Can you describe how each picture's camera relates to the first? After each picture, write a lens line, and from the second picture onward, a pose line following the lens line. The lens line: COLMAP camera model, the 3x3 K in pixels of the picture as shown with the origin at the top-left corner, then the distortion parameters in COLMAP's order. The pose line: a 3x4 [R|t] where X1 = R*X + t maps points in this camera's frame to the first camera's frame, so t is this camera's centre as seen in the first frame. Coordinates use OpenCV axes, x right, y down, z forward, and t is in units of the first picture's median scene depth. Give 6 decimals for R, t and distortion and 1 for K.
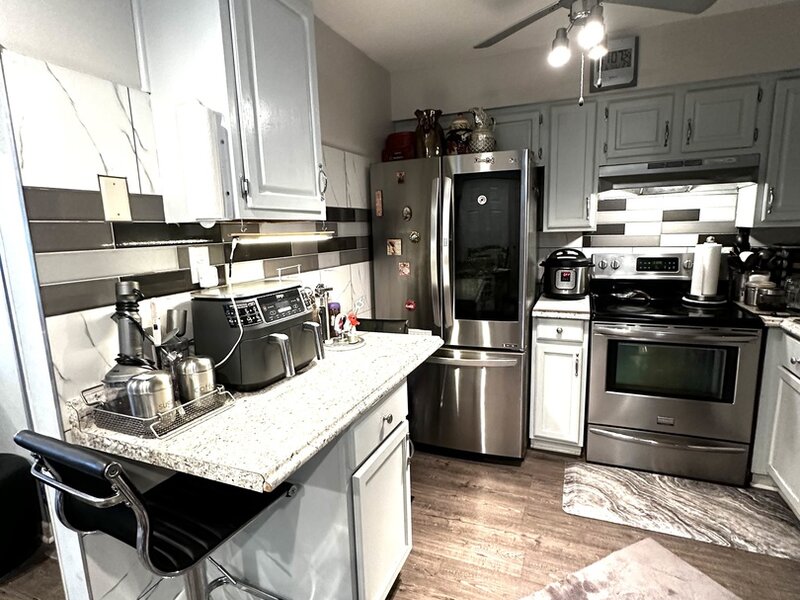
lens RADIAL K [[427.0, 0, 400.5], [0, 427.0, 300.4], [0, 0, 1]] dist [-0.006969, 0.003590]
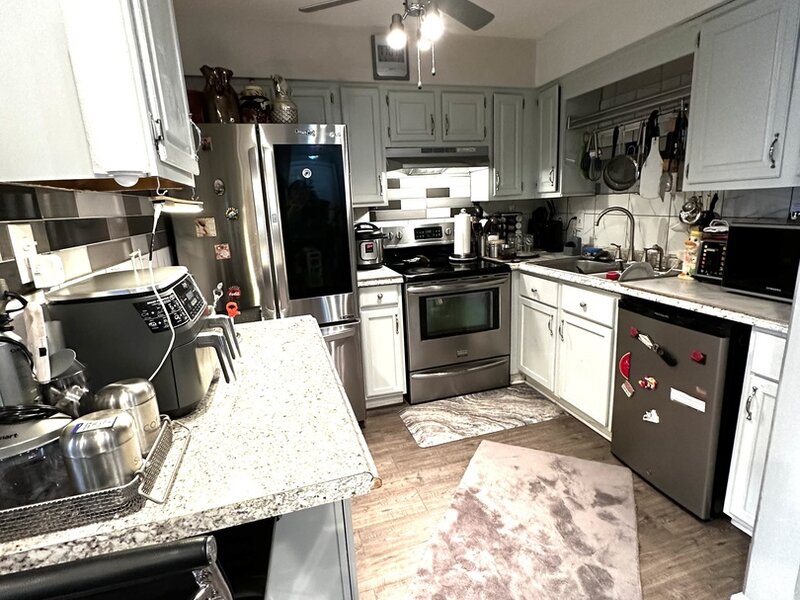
lens RADIAL K [[427.0, 0, 401.2], [0, 427.0, 300.6], [0, 0, 1]] dist [-0.006969, 0.003590]
pose [[0.768566, -0.148940, 0.622192, -0.291290], [0.130424, 0.988577, 0.075539, 0.006070], [-0.626335, 0.023092, 0.779212, 0.111973]]
